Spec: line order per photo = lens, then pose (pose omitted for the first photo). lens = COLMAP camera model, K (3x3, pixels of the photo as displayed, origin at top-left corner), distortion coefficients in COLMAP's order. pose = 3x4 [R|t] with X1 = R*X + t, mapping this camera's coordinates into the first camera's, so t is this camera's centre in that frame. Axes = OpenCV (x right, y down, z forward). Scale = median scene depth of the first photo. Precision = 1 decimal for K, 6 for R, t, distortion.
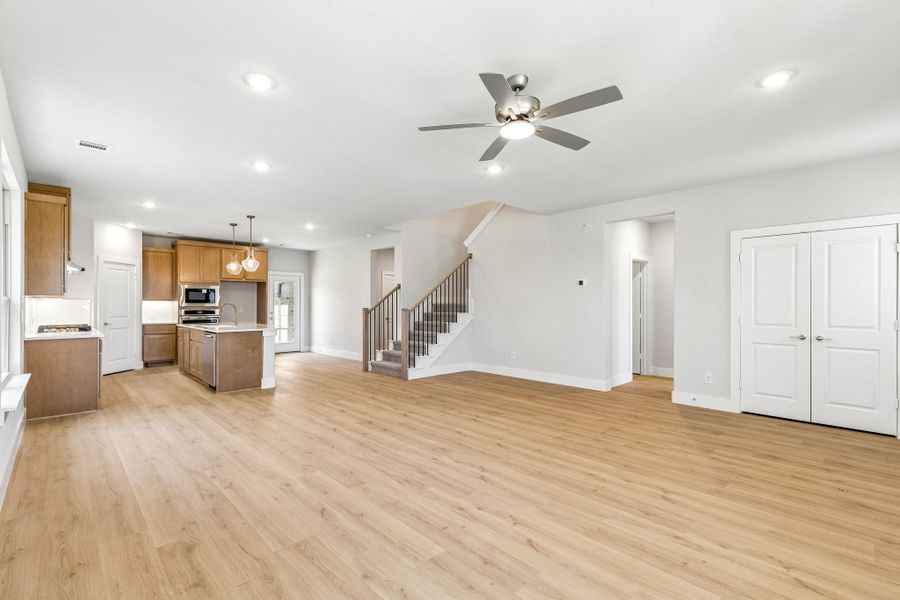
lens RADIAL K [[406.1, 0, 447.1], [0, 406.1, 303.9], [0, 0, 1]] dist [0.004354, -0.000750]
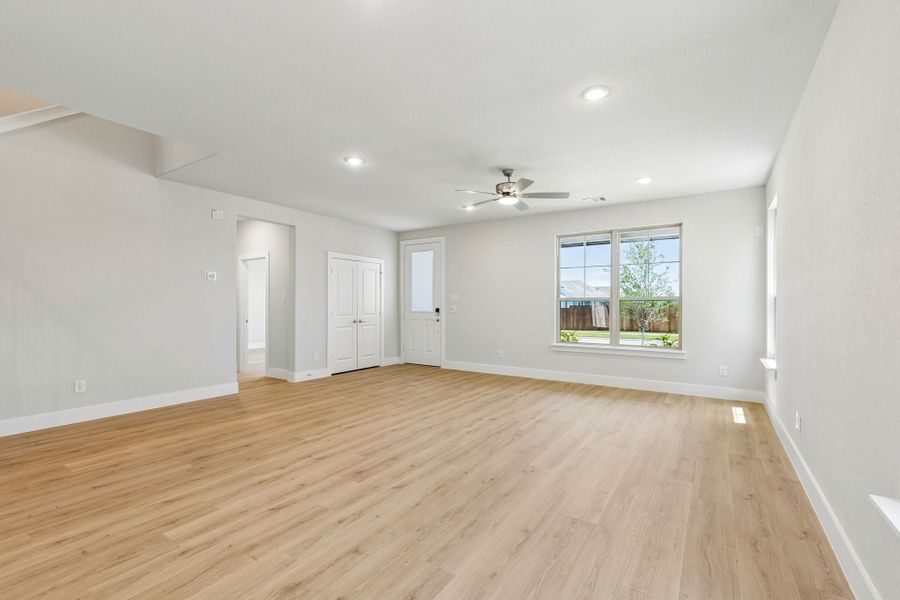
lens RADIAL K [[406.1, 0, 447.1], [0, 406.1, 303.9], [0, 0, 1]] dist [0.004354, -0.000750]
pose [[-0.220714, -0.000046, 0.975339, -0.922353], [-0.005428, 0.999985, -0.001181, 0.008557], [-0.975323, -0.005555, -0.220711, 1.046708]]
